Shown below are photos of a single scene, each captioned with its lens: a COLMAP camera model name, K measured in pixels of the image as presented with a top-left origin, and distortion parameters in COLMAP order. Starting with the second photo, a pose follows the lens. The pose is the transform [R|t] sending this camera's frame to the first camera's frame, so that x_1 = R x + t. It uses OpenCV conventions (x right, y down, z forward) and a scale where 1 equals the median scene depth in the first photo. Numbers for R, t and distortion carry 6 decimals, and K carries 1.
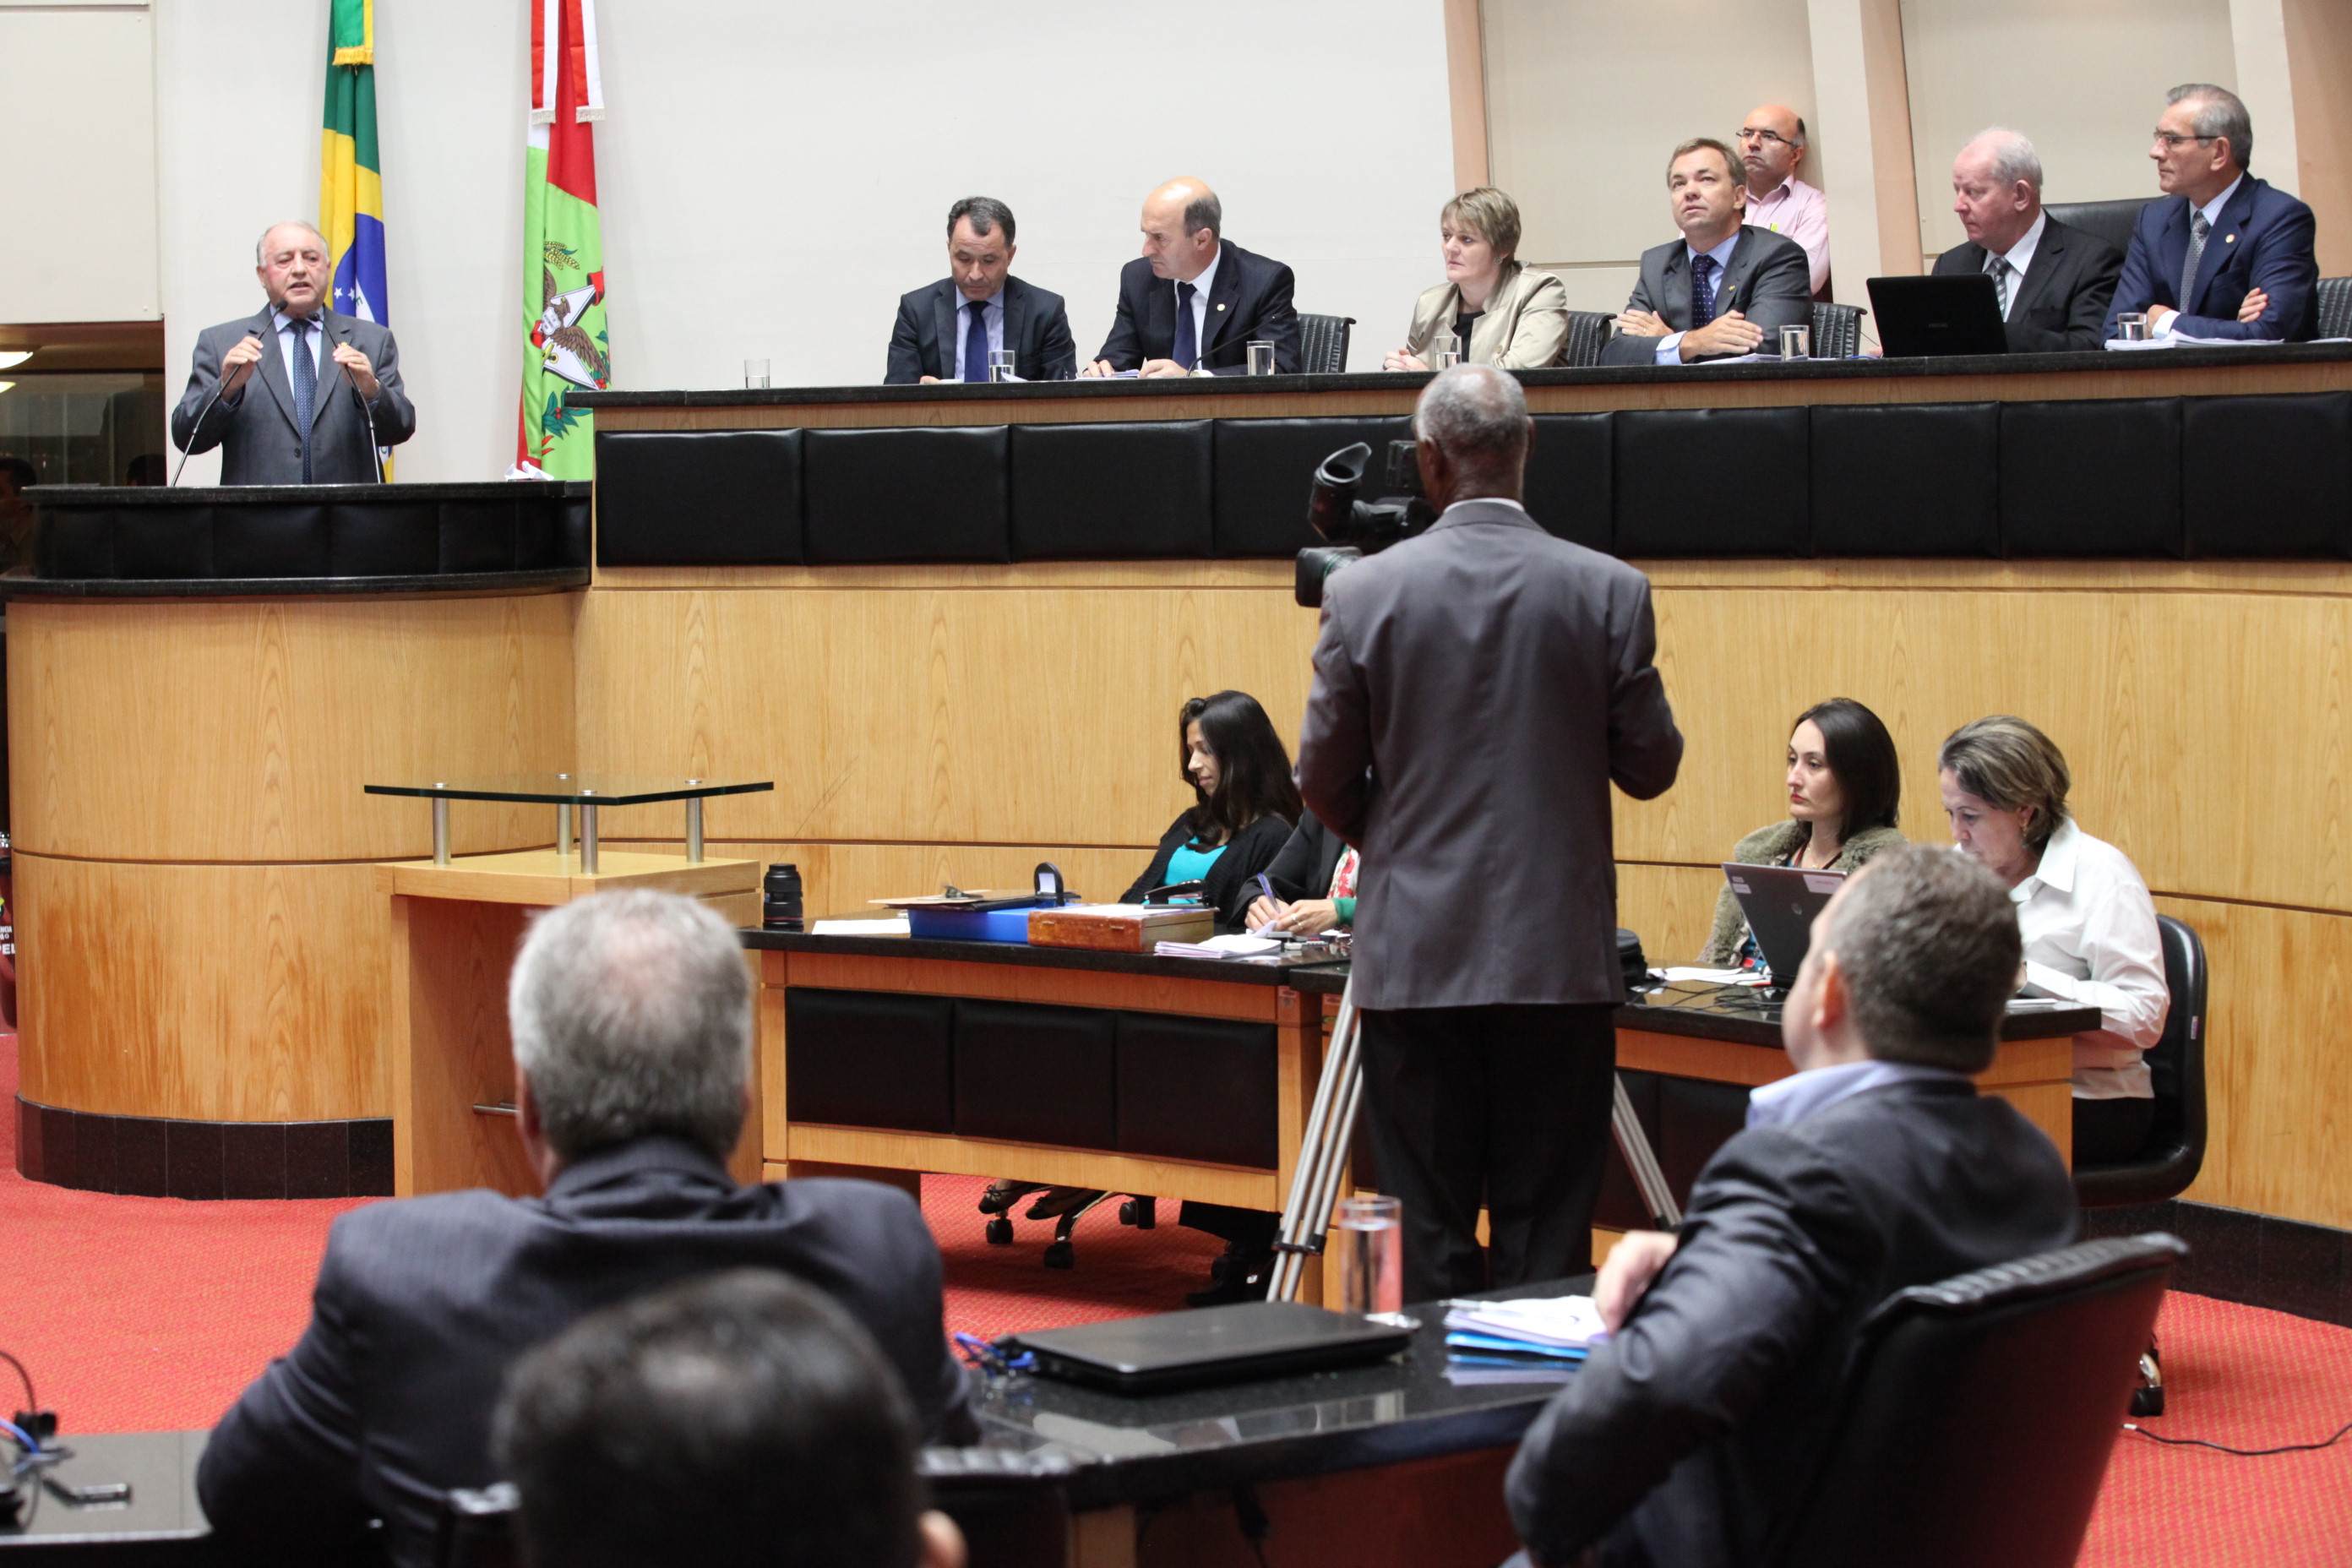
lens RADIAL K [[5037.9, 0, 1176.0], [0, 5037.9, 784.0], [0, 0, 1]] dist [-0.298233, 0.187249]
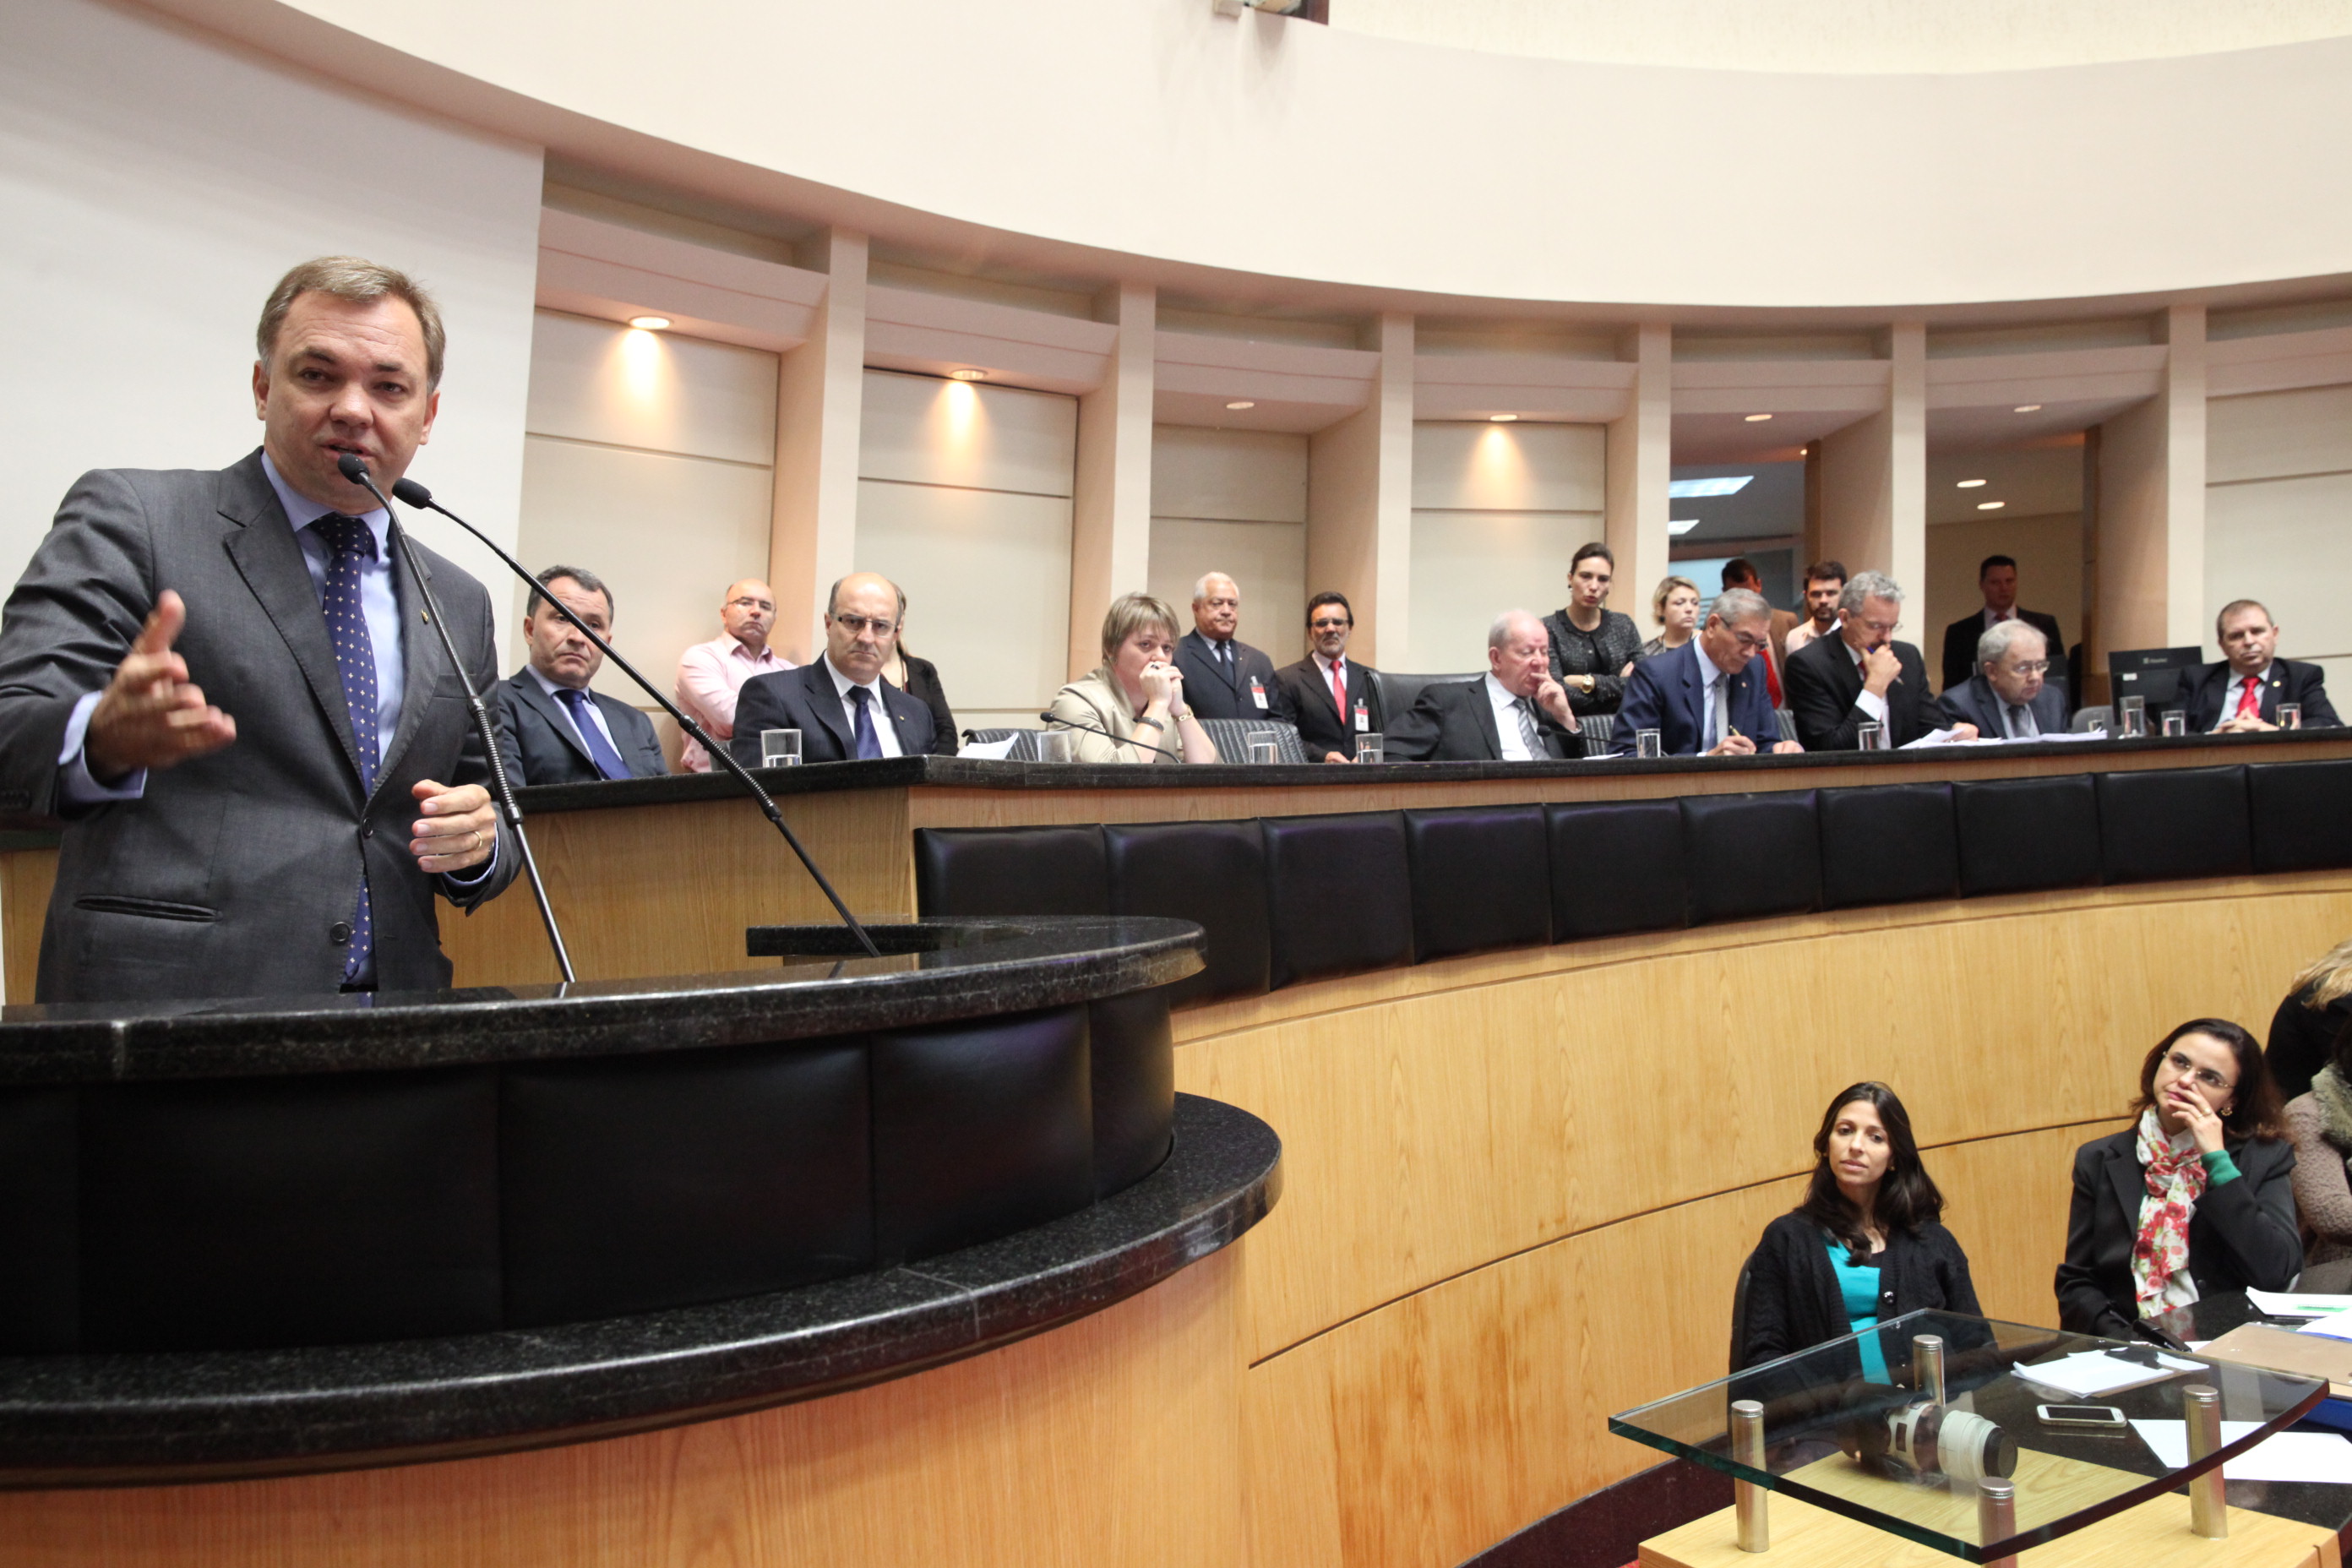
lens RADIAL K [[1822.7, 0, 1176.0], [0, 1822.7, 784.0], [0, 0, 1]] dist [-0.070257, 0.010512]
pose [[0.273152, 0.021224, 0.961737, -0.320509], [0.103376, 0.993319, -0.051282, -0.064821], [-0.956400, 0.113429, 0.269133, 0.951075]]
